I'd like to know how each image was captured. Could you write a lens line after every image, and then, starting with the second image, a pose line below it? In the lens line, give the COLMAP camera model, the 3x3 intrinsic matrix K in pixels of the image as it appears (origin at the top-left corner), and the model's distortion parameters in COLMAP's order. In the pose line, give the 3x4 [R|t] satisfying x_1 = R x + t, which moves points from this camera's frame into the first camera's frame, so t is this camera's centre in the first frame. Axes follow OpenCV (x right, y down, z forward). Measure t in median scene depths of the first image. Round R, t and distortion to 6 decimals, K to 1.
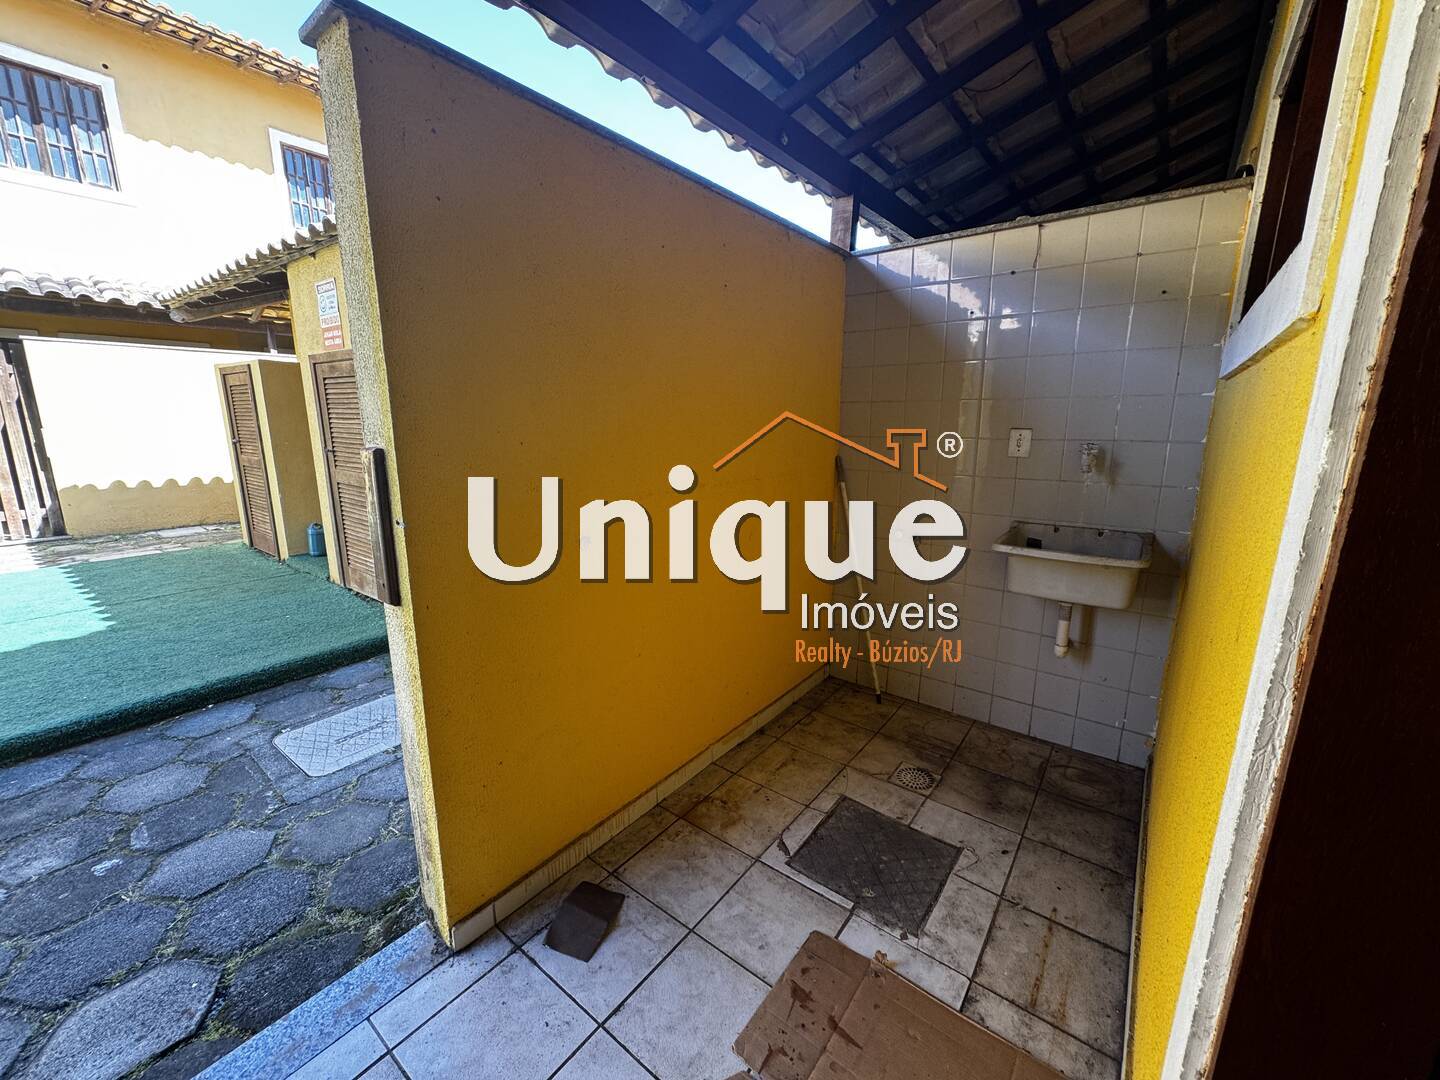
lens RADIAL K [[572.8, 0, 719.5], [0, 572.8, 553.3], [0, 0, 1]] dist [0.002083, -0.001309]
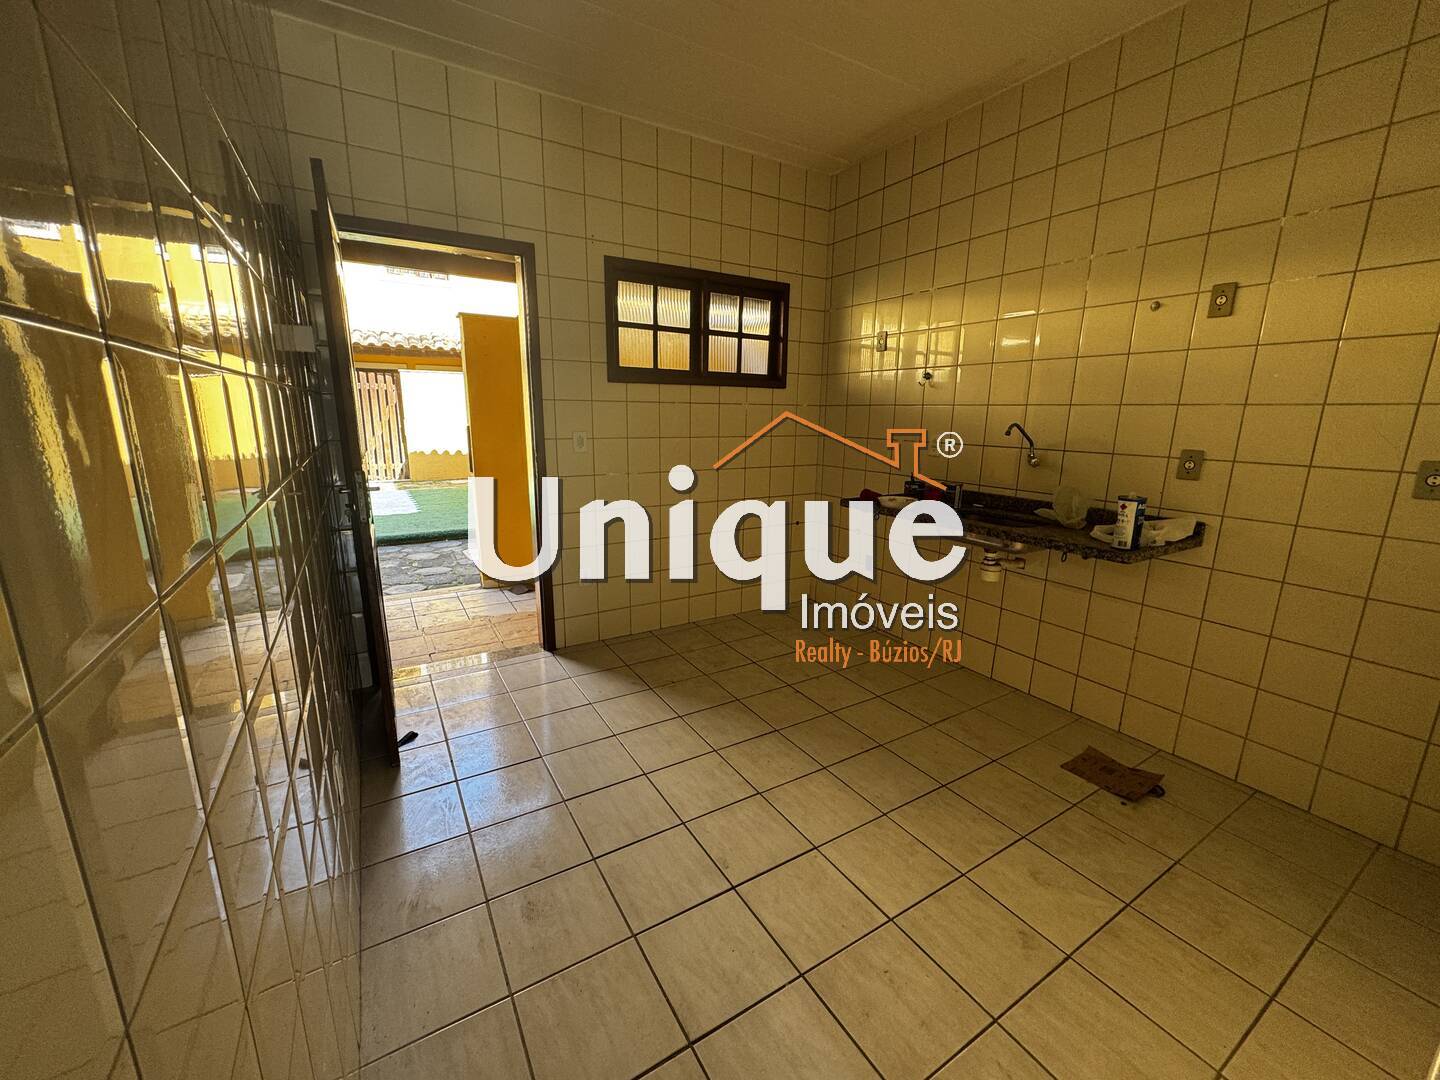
lens RADIAL K [[572.8, 0, 718.8], [0, 572.8, 544.7], [0, 0, 1]] dist [0.002083, -0.001309]
pose [[0.932478, 0.082018, -0.351792, 0.441275], [-0.082425, 0.996501, 0.013849, 0.073253], [0.351697, 0.016083, 0.935976, -0.361971]]
